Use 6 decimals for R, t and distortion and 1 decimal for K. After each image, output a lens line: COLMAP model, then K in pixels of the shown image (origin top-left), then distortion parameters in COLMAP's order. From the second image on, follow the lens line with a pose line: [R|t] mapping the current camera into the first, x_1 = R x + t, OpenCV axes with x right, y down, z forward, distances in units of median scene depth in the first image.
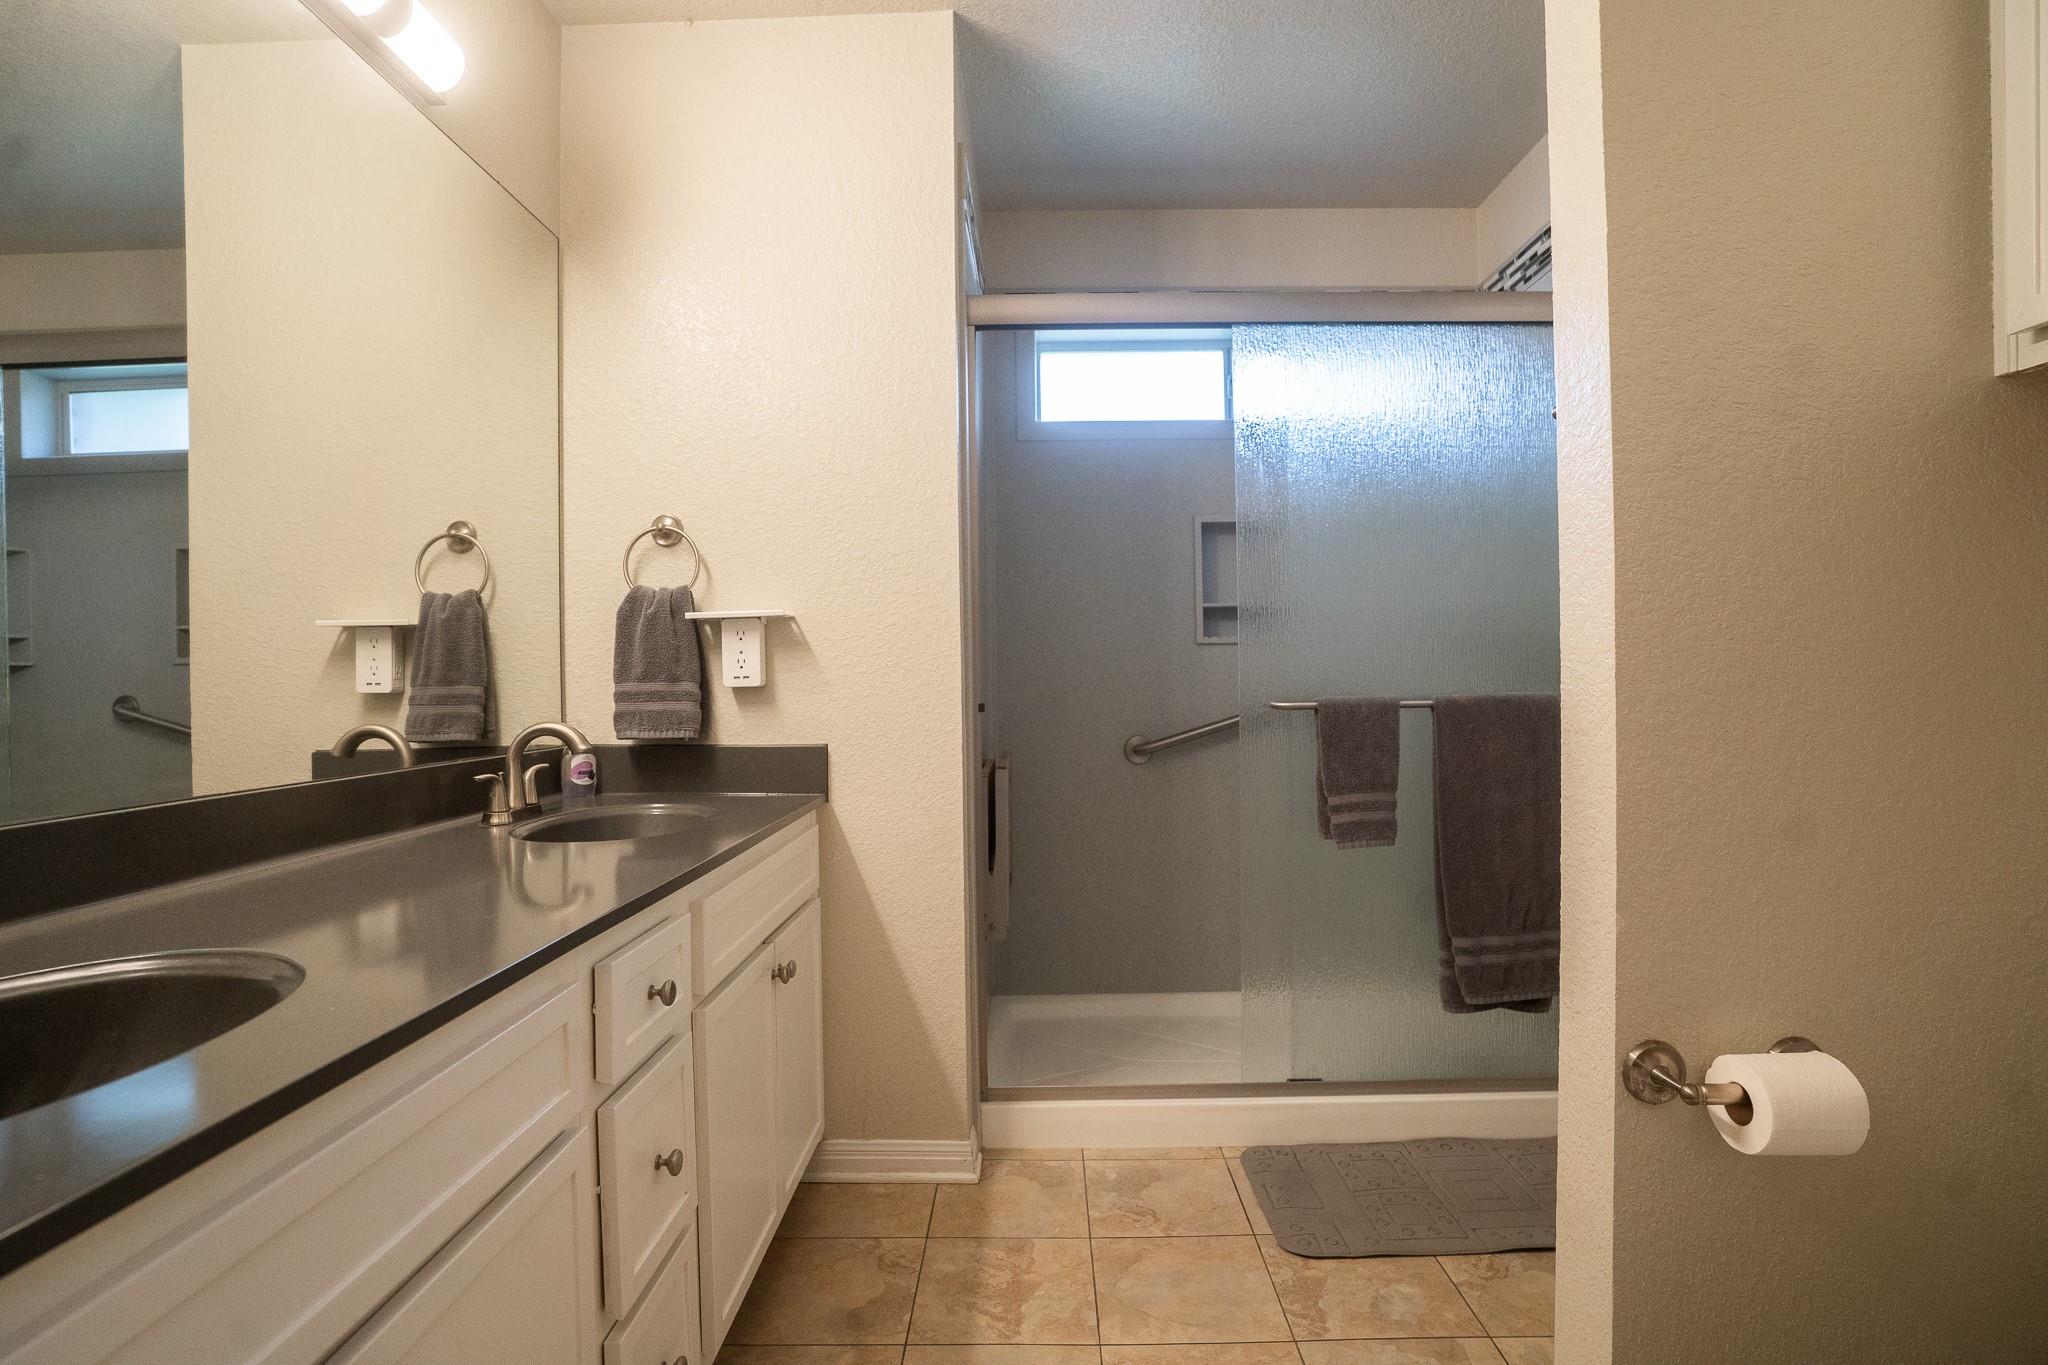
lens RADIAL K [[1014.2, 0, 1016.9], [0, 1014.2, 675.2], [0, 0, 1]] dist [-0.082808, 0.041074]
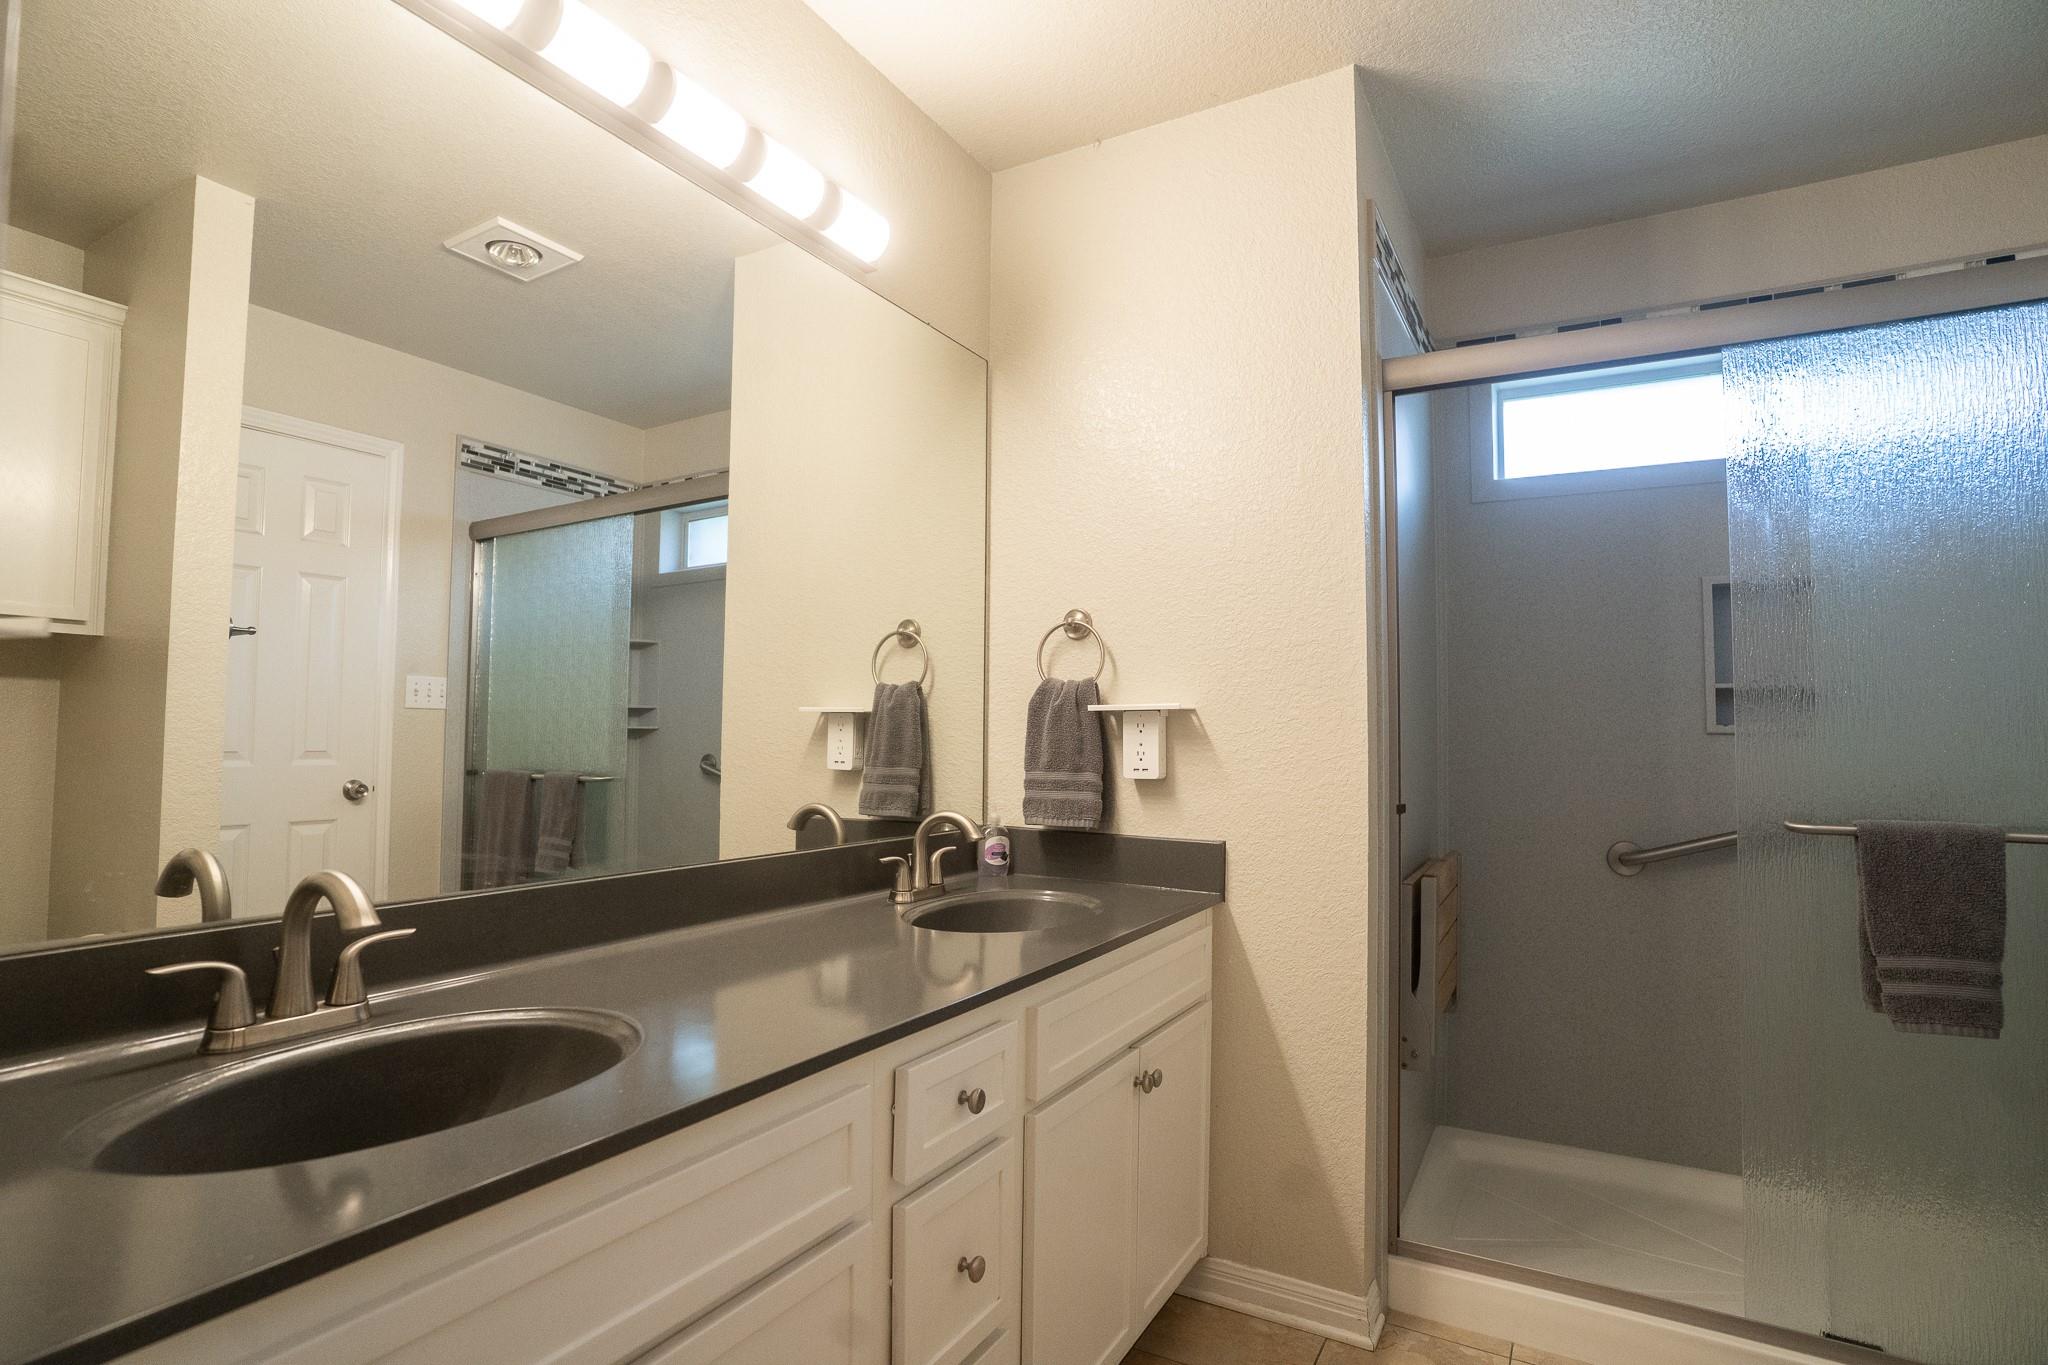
lens RADIAL K [[1014.2, 0, 1016.9], [0, 1014.2, 675.2], [0, 0, 1]] dist [-0.082808, 0.041074]
pose [[0.875487, -0.004713, -0.483219, 0.105610], [-0.021074, 0.998629, -0.047922, -0.040368], [0.482782, 0.052138, 0.874187, 0.053990]]
